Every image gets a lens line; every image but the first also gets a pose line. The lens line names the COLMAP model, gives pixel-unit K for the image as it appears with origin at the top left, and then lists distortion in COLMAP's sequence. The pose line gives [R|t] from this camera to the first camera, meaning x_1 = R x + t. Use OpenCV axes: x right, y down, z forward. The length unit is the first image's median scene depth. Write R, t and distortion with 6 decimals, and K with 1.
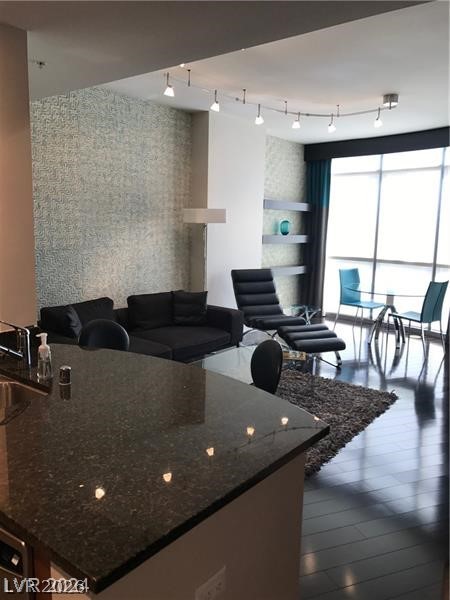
lens RADIAL K [[487.9, 0, 225.0], [0, 487.9, 300.0], [0, 0, 1]] dist [0.007617, 0.000649]
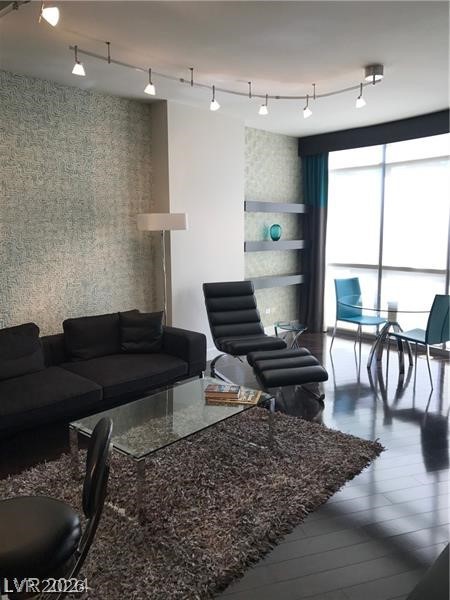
lens RADIAL K [[487.9, 0, 225.0], [0, 487.9, 300.0], [0, 0, 1]] dist [0.007617, 0.000649]
pose [[0.997312, -0.016615, -0.071367, 0.121829], [0.016036, 0.999834, -0.008680, -0.026355], [0.071500, 0.007512, 0.997412, 0.152779]]
